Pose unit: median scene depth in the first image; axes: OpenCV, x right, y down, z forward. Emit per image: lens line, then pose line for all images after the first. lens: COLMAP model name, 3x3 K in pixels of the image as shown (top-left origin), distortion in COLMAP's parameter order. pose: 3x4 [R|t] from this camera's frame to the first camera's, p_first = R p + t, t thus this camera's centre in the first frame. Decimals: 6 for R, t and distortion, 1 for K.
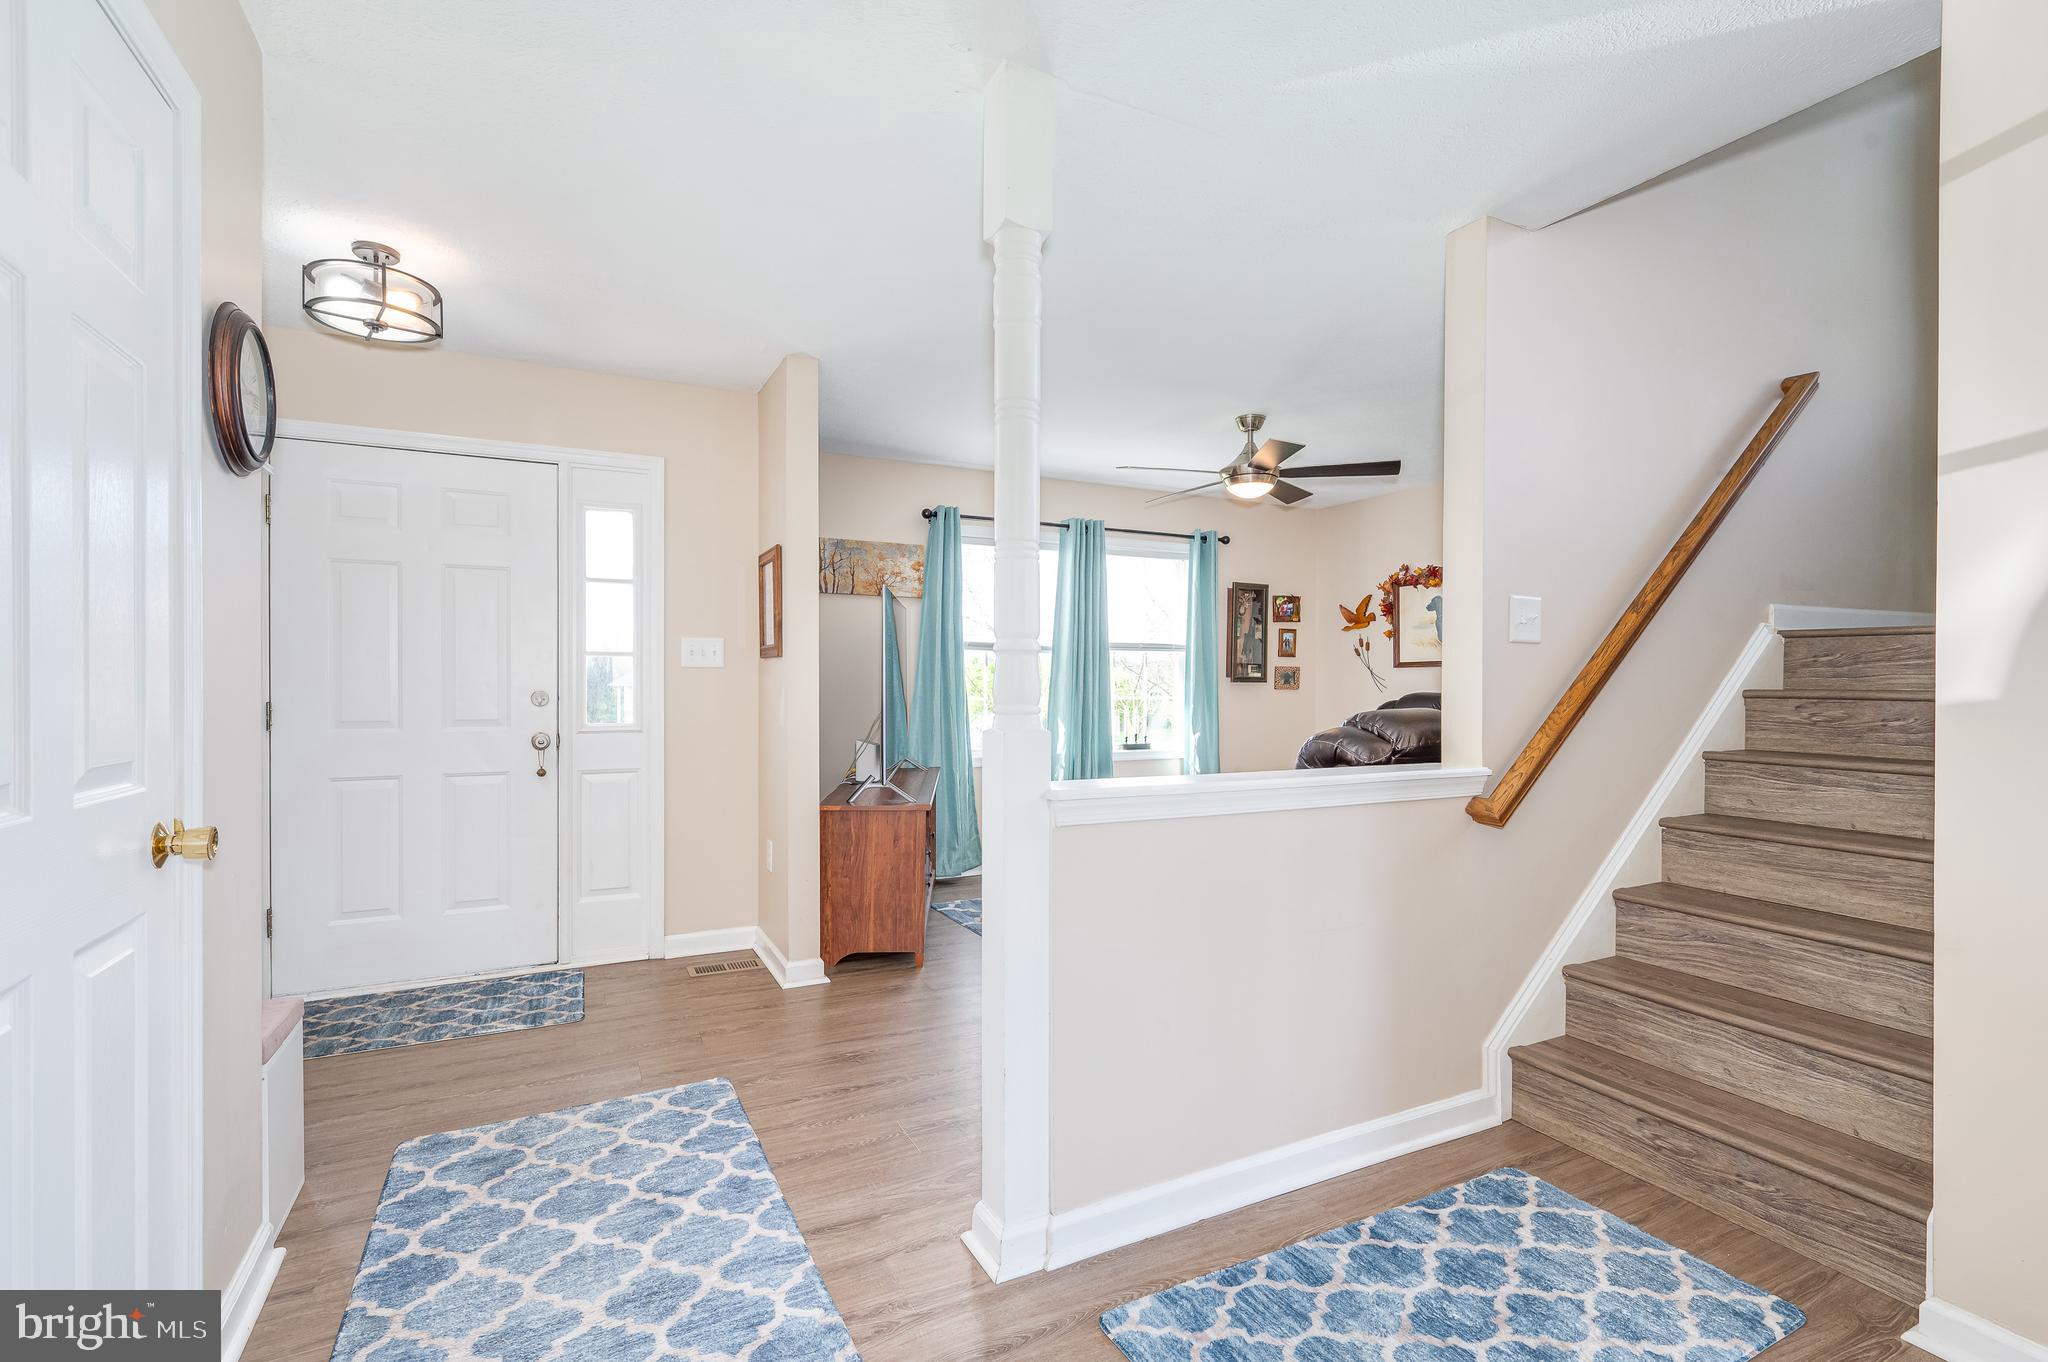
lens RADIAL K [[930.5, 0, 1026.6], [0, 930.5, 685.0], [0, 0, 1]] dist [0.002410, -0.000727]
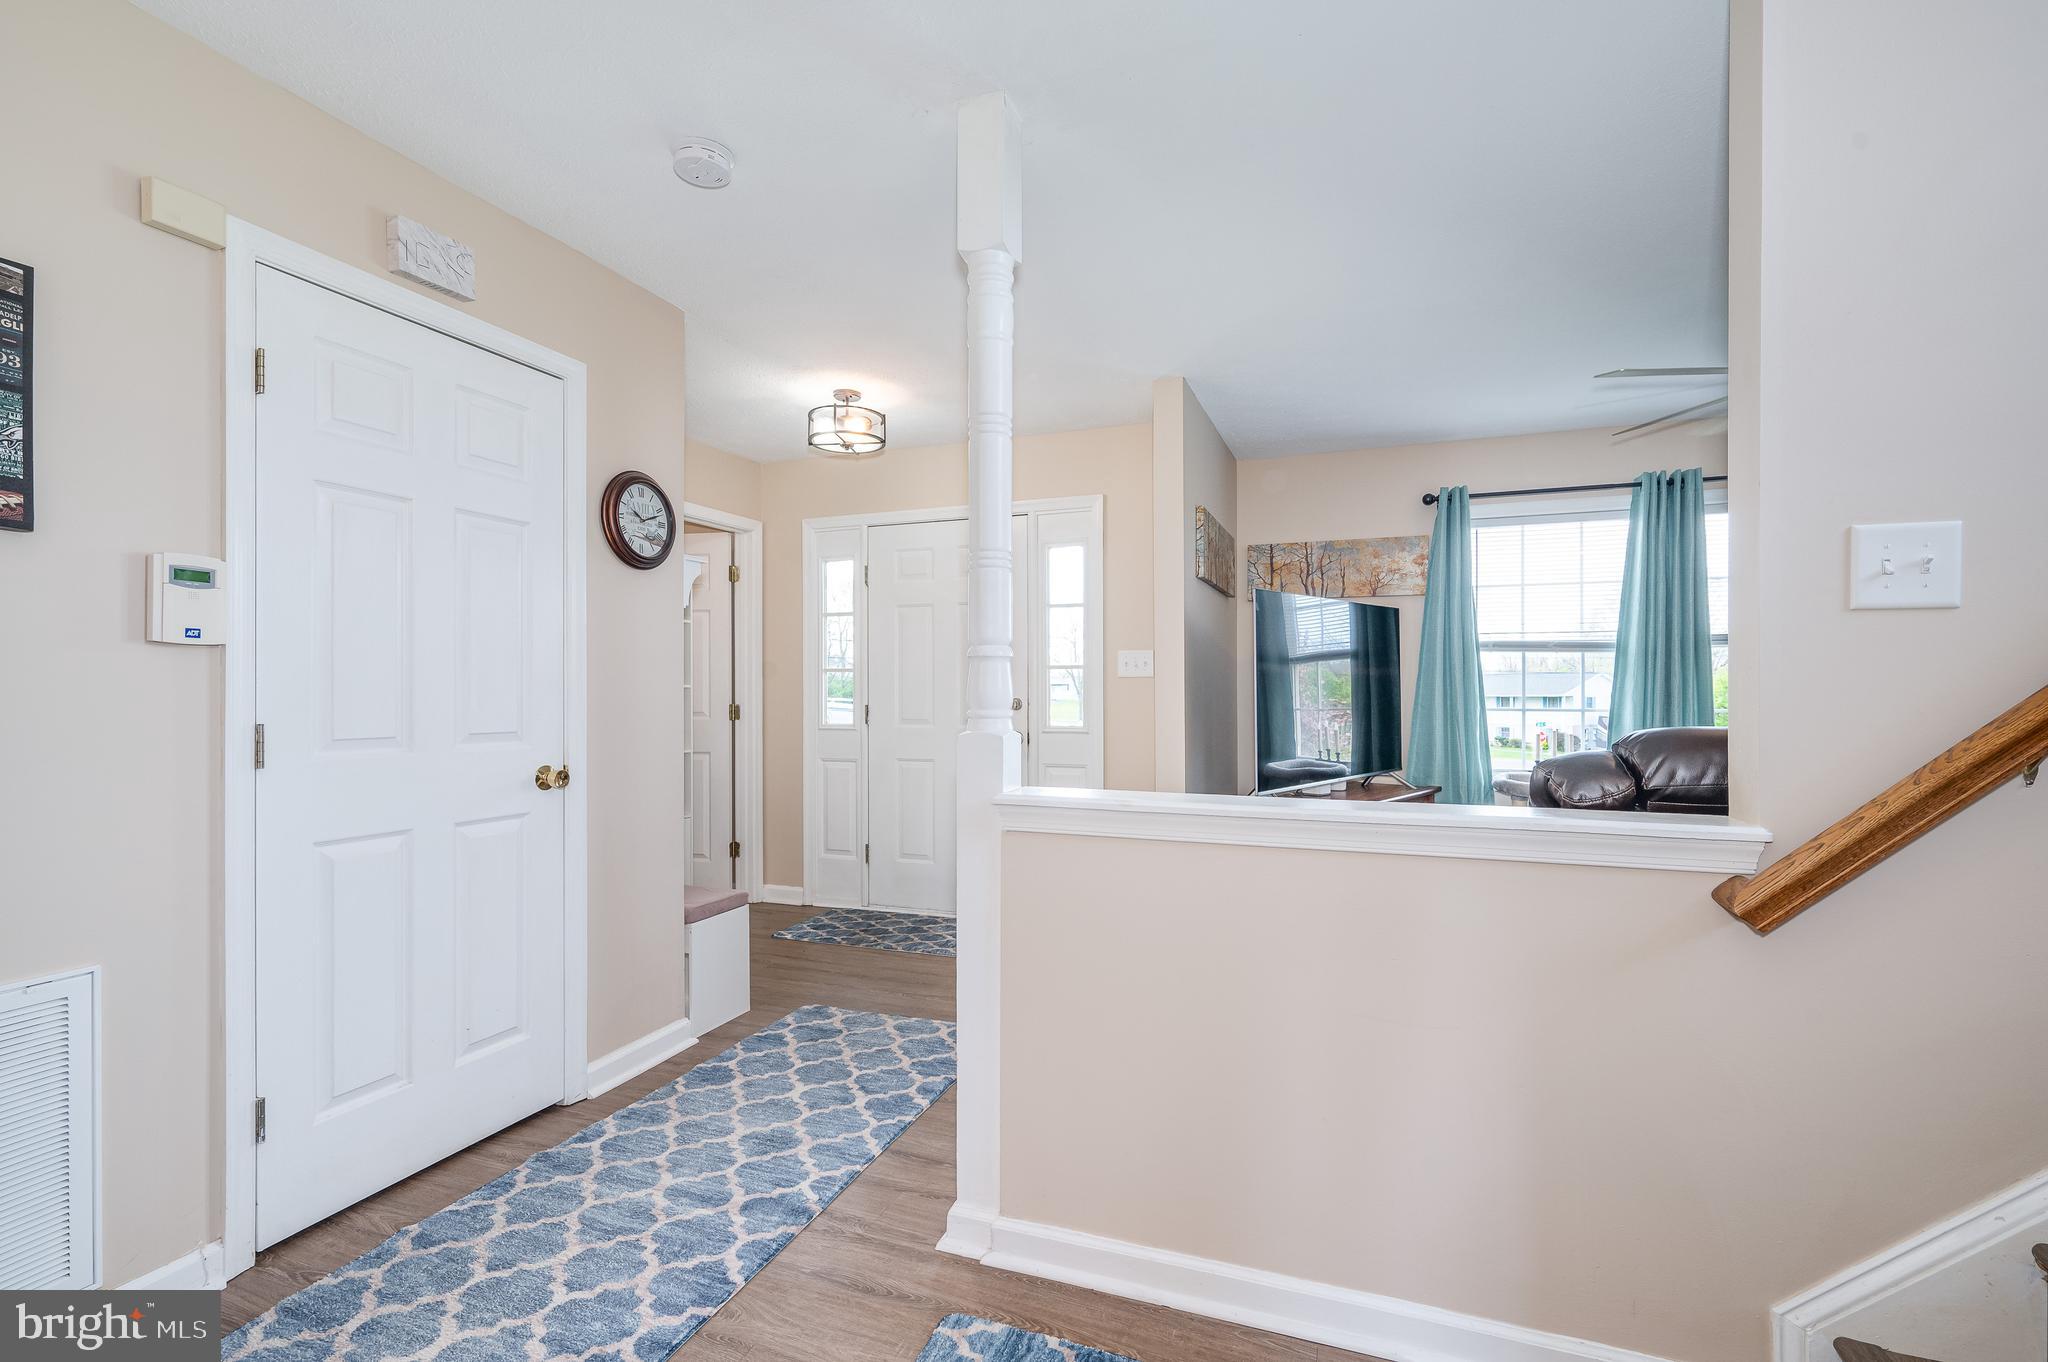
lens RADIAL K [[930.5, 0, 1032.8], [0, 930.5, 690.2], [0, 0, 1]] dist [0.002410, -0.000727]
pose [[0.669833, -0.004542, -0.742498, 0.652426], [-0.000038, 0.999981, -0.006151, 0.005829], [0.742512, 0.004148, 0.669820, 0.282926]]
